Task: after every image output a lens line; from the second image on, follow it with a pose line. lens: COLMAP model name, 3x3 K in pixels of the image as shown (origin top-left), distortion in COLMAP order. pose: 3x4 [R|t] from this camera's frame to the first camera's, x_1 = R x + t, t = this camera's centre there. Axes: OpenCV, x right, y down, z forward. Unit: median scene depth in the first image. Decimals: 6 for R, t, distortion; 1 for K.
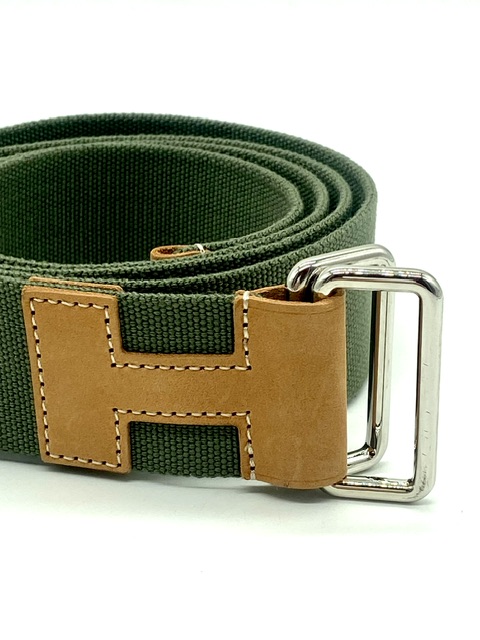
lens RADIAL K [[1448.3, 0, 239.4], [0, 1448.3, 321.2], [0, 0, 1]] dist [0.010150, 0.000000]
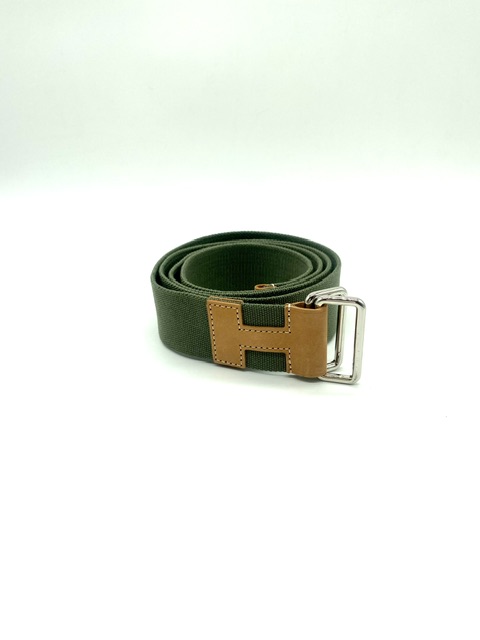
lens RADIAL K [[481.5, 0, 226.3], [0, 481.5, 319.5], [0, 0, 1]] dist [-0.006520, -0.000427]
pose [[0.990456, 0.022866, -0.135919, 0.009877], [-0.014621, 0.998009, 0.061354, -0.042129], [0.137051, -0.058781, 0.988818, 0.107126]]
